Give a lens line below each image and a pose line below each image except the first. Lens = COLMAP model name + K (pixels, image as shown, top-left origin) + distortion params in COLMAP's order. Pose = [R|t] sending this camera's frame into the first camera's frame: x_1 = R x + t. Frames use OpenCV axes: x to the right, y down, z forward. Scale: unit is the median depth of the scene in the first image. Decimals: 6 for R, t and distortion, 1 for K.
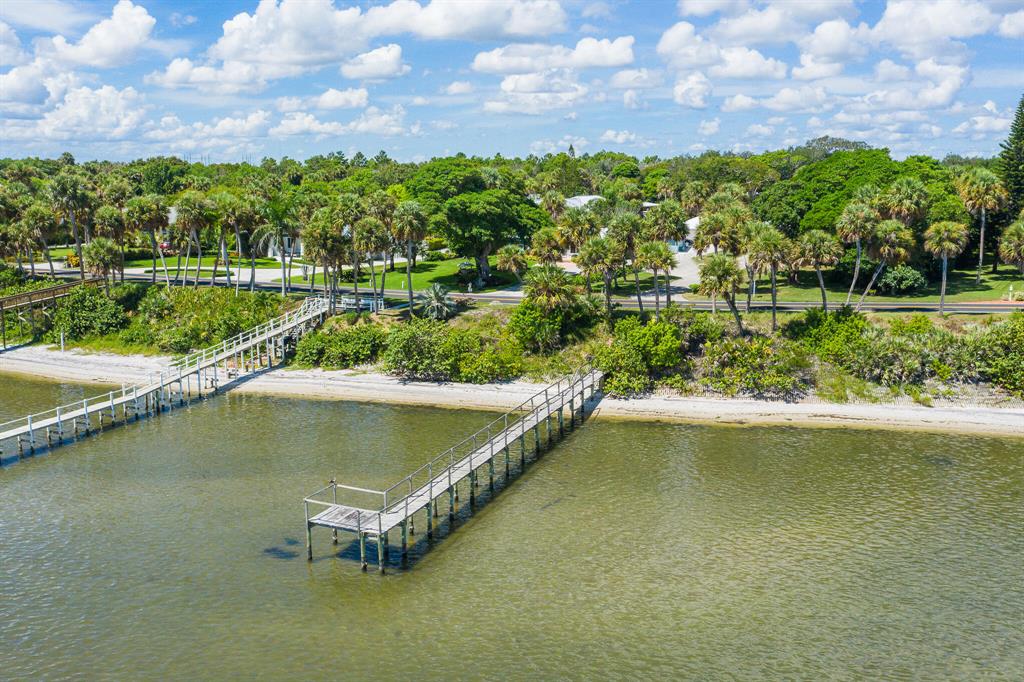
lens RADIAL K [[994.2, 0, 472.4], [0, 994.2, 380.5], [0, 0, 1]] dist [-0.009126, 0.000000]
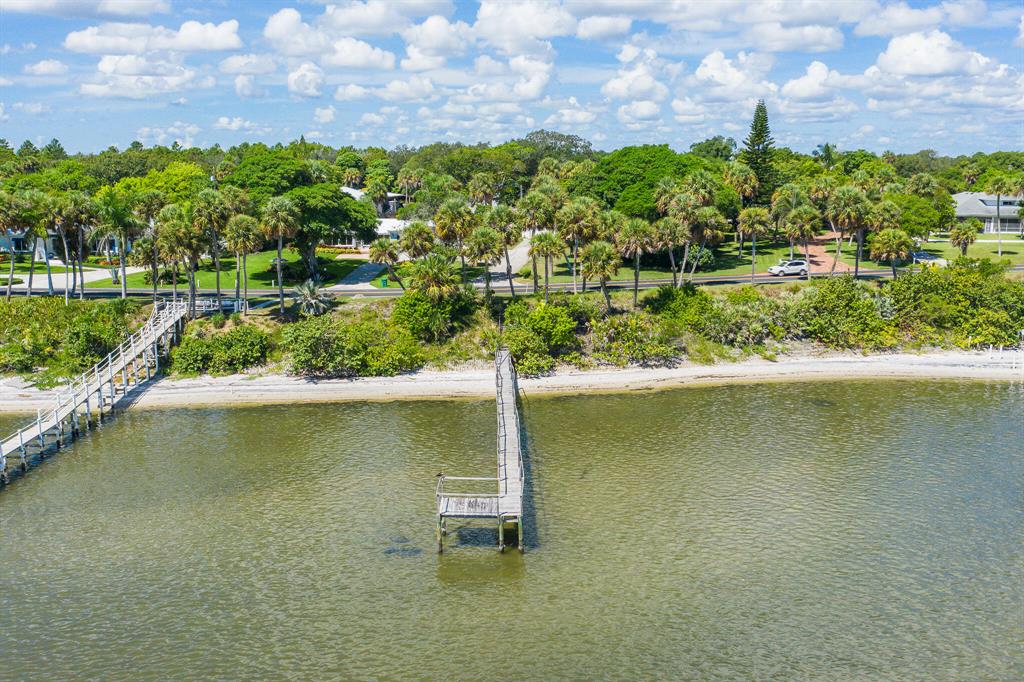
lens RADIAL K [[994.2, 0, 520.6], [0, 994.2, 374.5], [0, 0, 1]] dist [-0.009126, 0.000000]
pose [[0.914052, -0.085558, 0.396470, -0.224748], [0.083184, 0.996264, 0.023214, -0.008801], [-0.396975, 0.011761, 0.917754, 0.012234]]
